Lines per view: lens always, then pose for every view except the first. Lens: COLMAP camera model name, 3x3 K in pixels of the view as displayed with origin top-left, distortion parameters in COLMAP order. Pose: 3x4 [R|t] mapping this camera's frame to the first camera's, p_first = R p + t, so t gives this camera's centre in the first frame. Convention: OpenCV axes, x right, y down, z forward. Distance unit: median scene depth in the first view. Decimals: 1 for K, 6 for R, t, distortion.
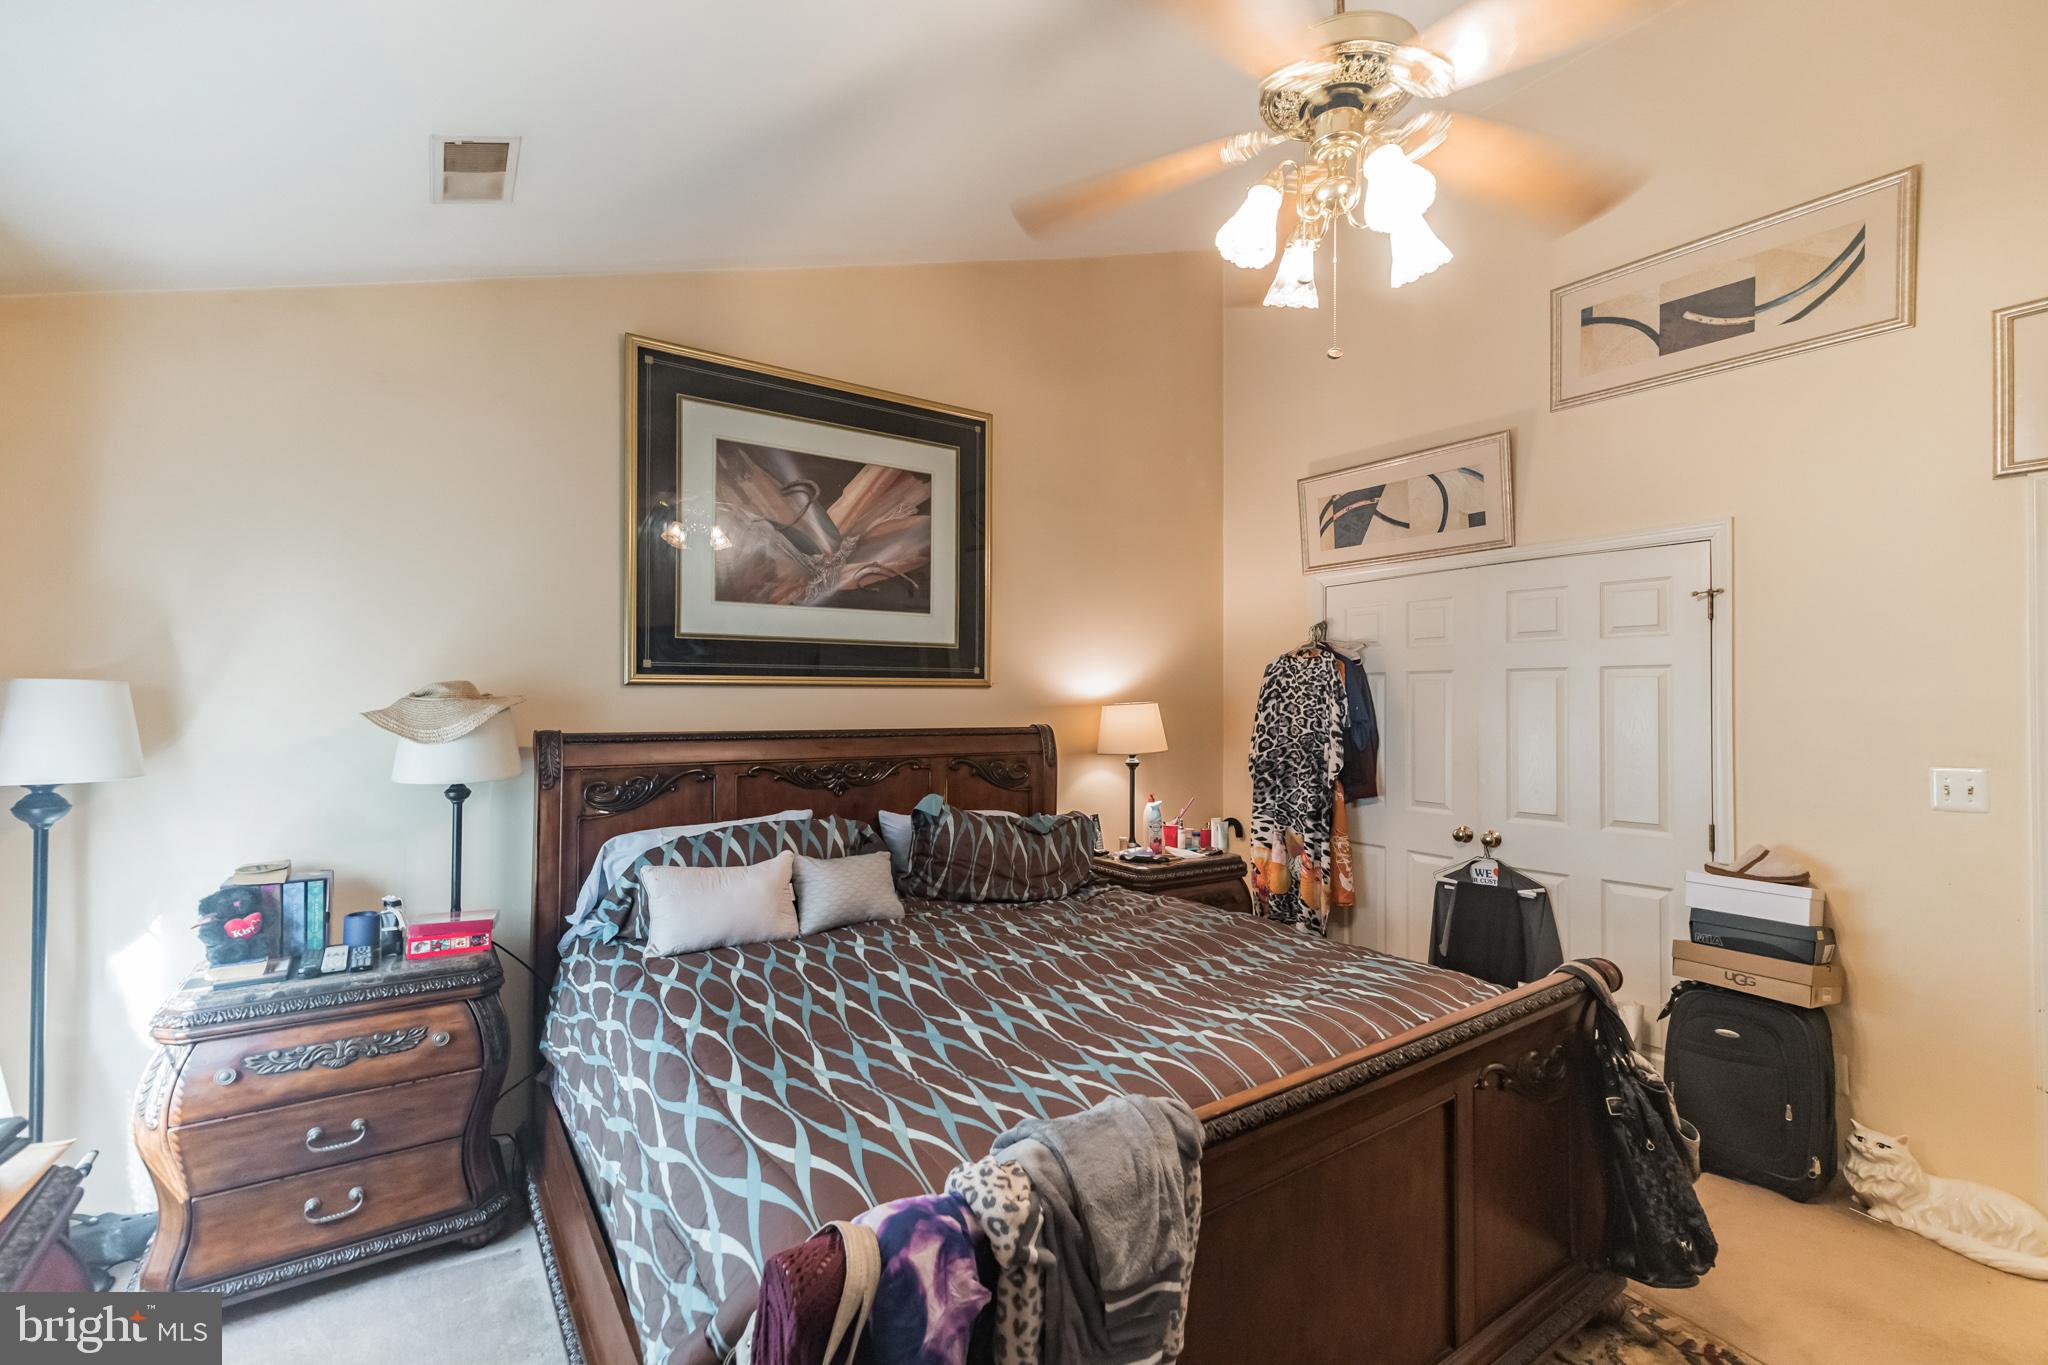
lens RADIAL K [[887.5, 0, 1020.7], [0, 887.5, 689.2], [0, 0, 1]] dist [0.005588, 0.000349]
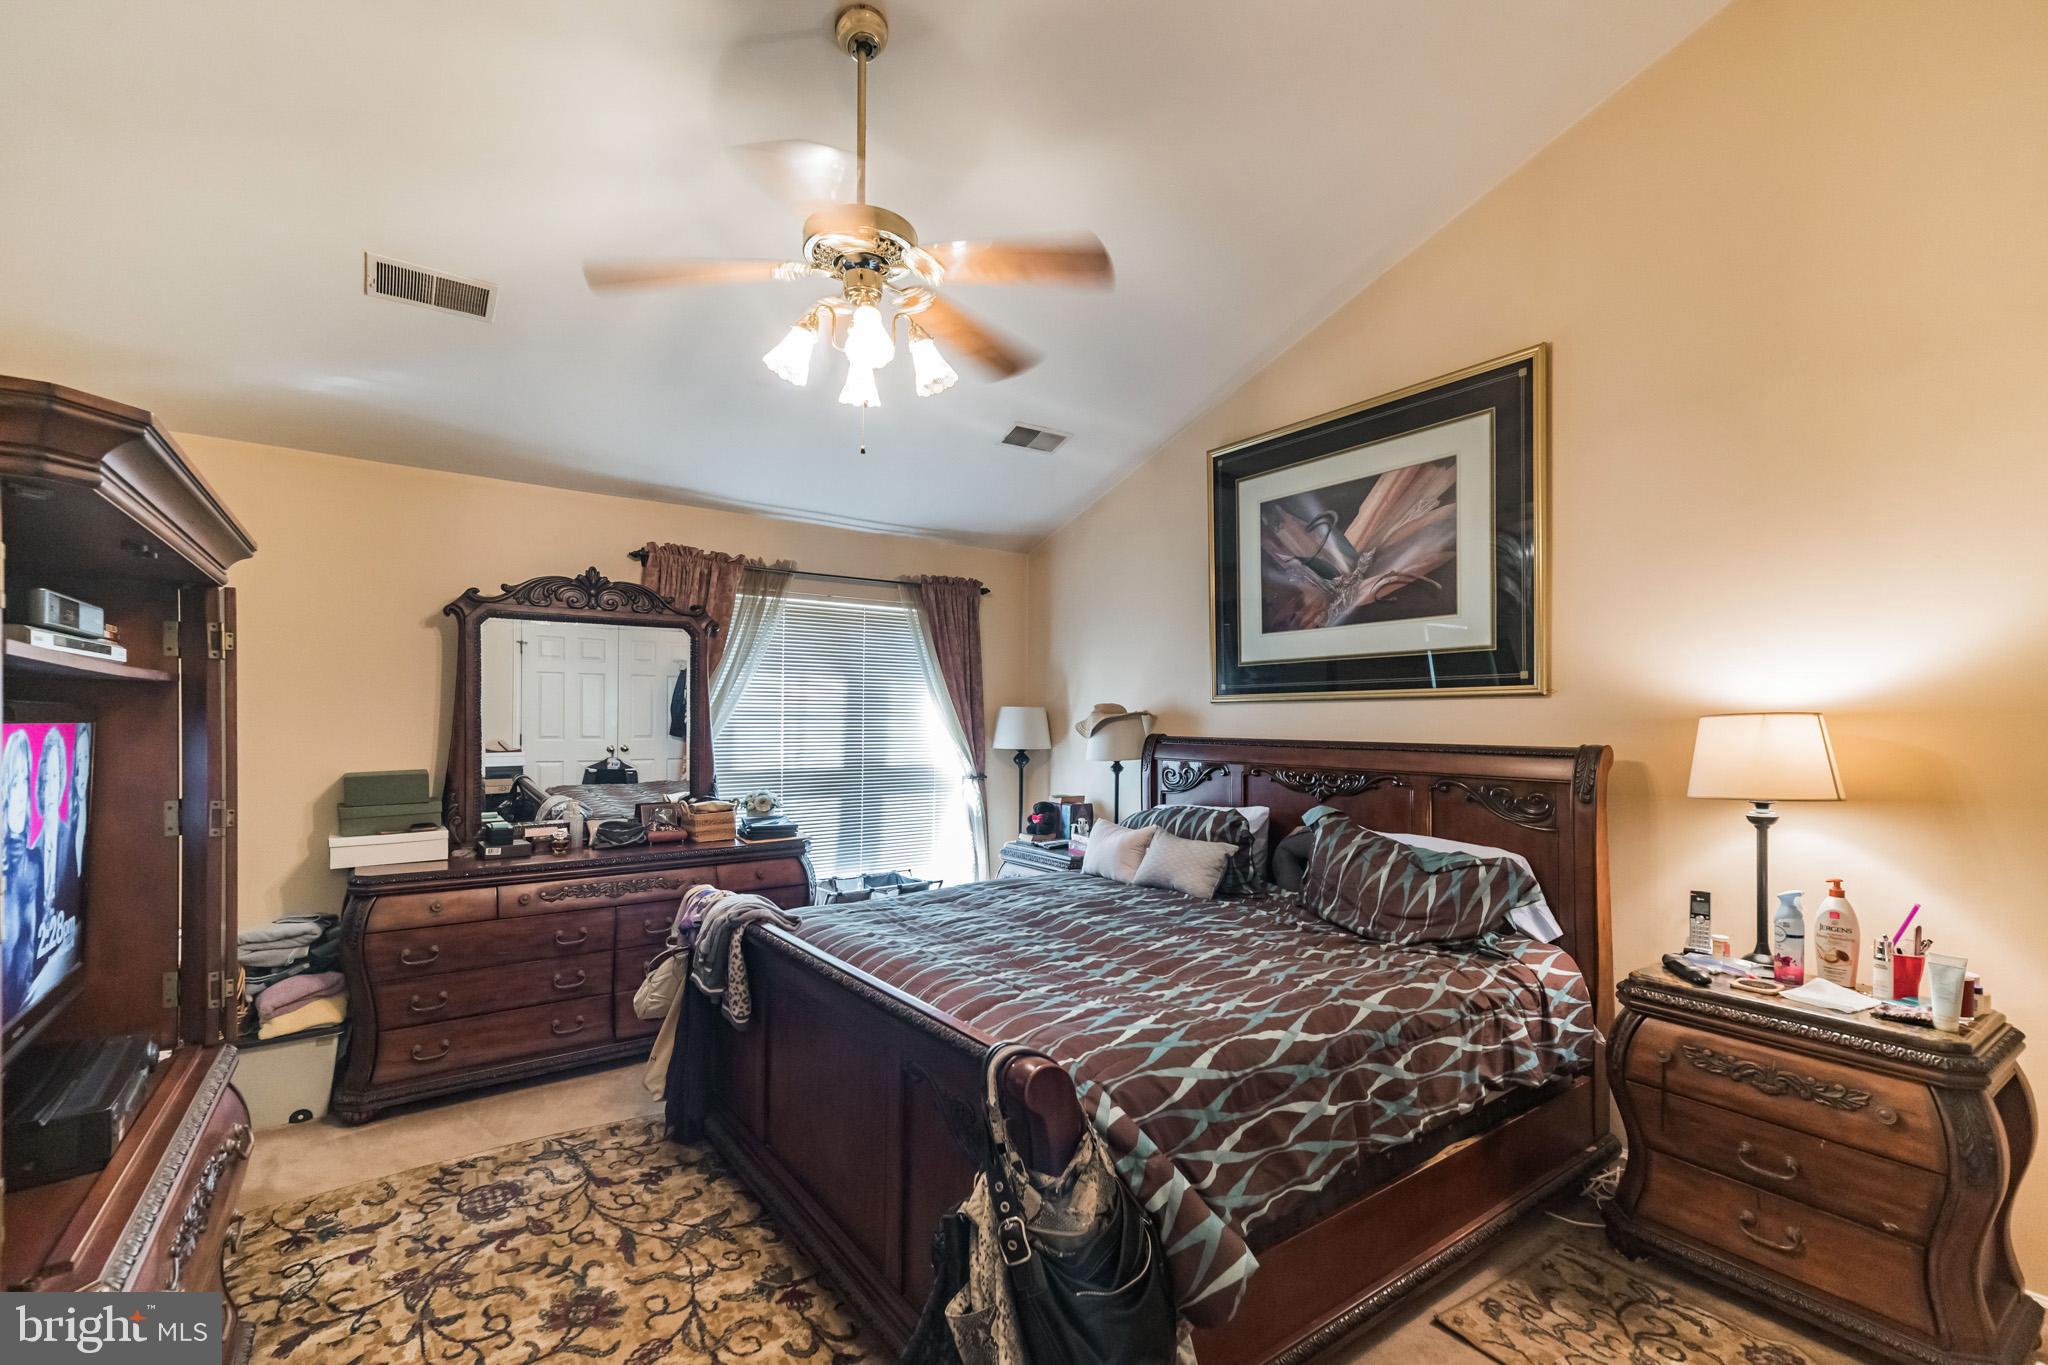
lens RADIAL K [[887.5, 0, 1011.1], [0, 887.5, 712.5], [0, 0, 1]] dist [0.005588, 0.000349]
pose [[0.010866, -0.009492, -0.999896, 0.814117], [0.010779, 0.999898, -0.009375, 0.016854], [0.999883, -0.010676, 0.010967, 0.577446]]
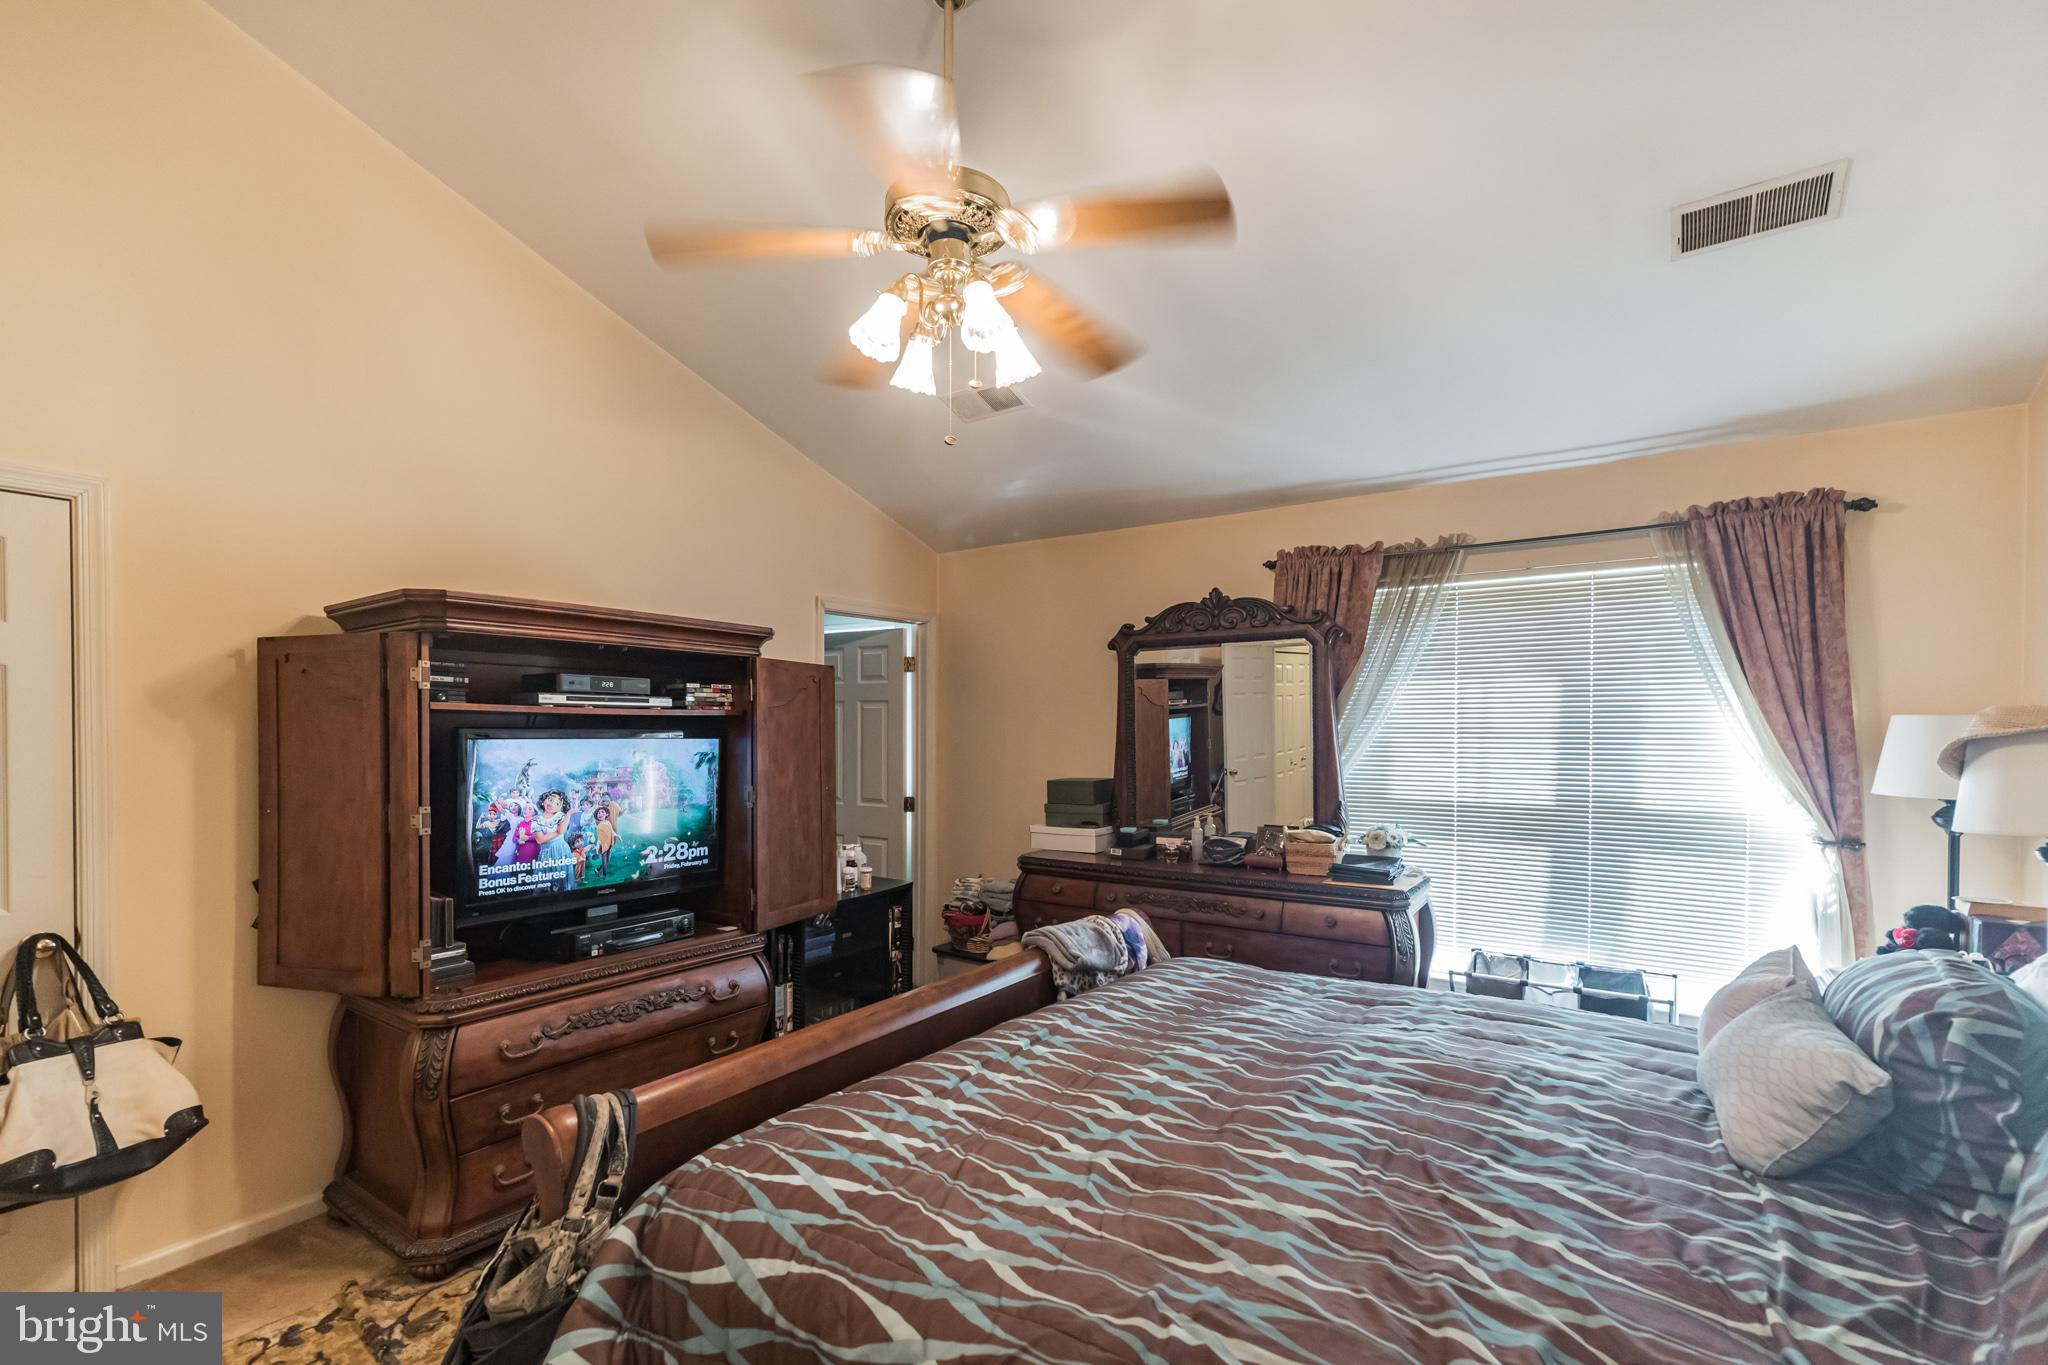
lens RADIAL K [[887.5, 0, 1020.1], [0, 887.5, 733.6], [0, 0, 1]] dist [0.005588, 0.000349]
pose [[-0.933542, -0.004109, -0.358446, 0.177443], [0.000391, 0.999922, -0.012481, 0.019352], [0.358469, -0.011792, -0.933467, 1.187644]]
